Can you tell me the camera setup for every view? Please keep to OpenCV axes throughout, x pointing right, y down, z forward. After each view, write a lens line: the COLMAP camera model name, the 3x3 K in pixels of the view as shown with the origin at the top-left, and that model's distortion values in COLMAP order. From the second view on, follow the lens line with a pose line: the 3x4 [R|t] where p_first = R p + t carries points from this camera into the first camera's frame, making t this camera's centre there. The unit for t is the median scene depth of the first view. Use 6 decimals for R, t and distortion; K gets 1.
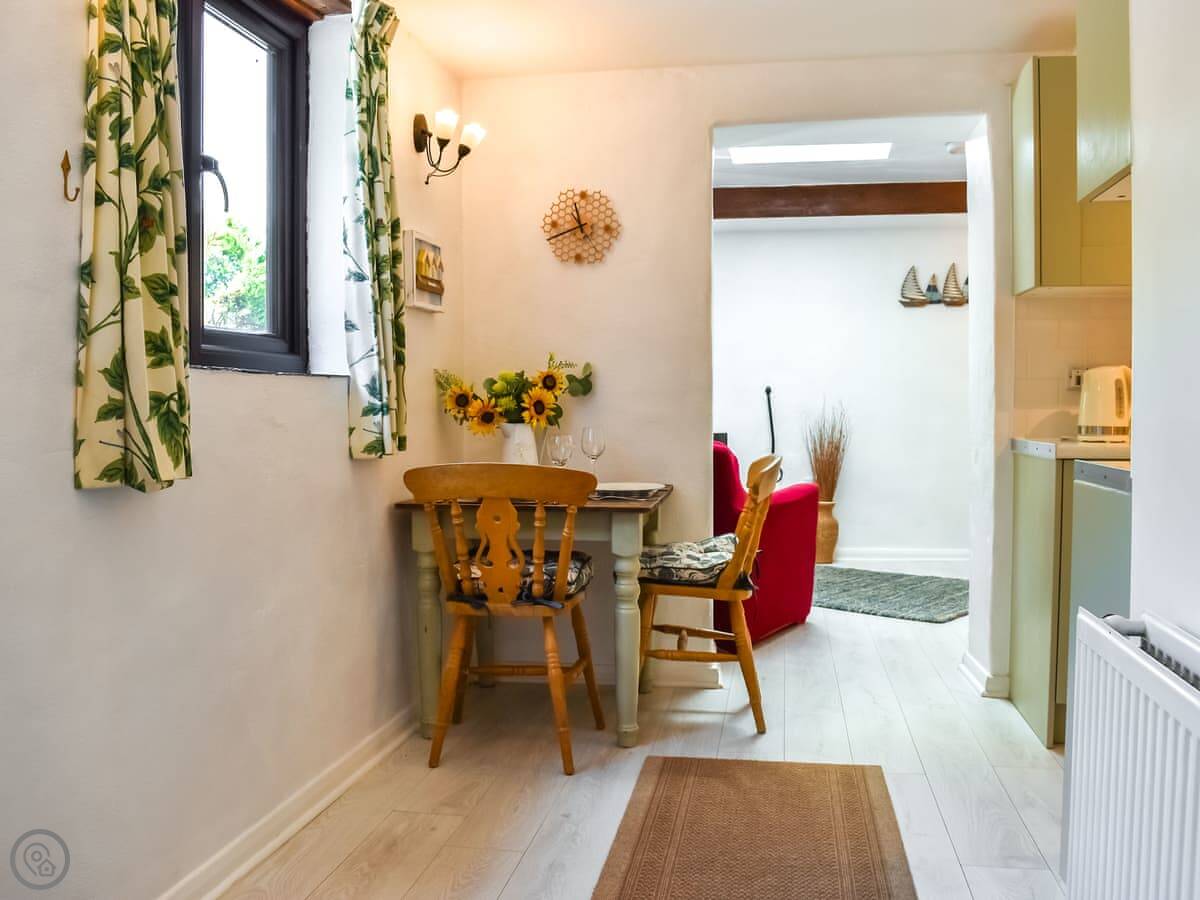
lens RADIAL K [[1055.1, 0, 597.4], [0, 1055.1, 450.9], [0, 0, 1]] dist [-0.103244, 0.016046]
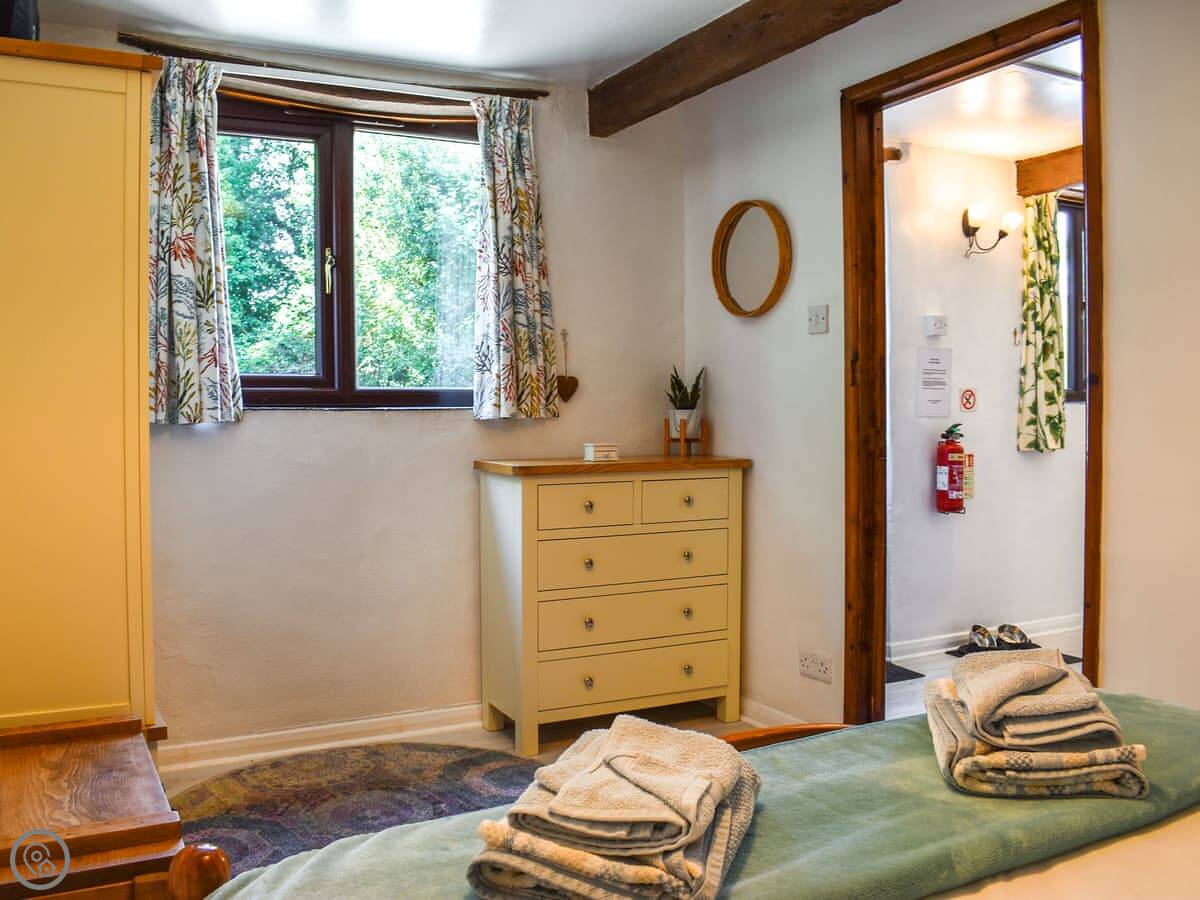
lens RADIAL K [[1055.1, 0, 599.0], [0, 1055.1, 449.8], [0, 0, 1]] dist [-0.103244, 0.016046]
pose [[0.610357, 0.024633, -0.791743, 0.972413], [-0.025971, 0.999601, 0.011079, 0.032132], [0.791701, 0.013800, 0.610753, -1.525955]]
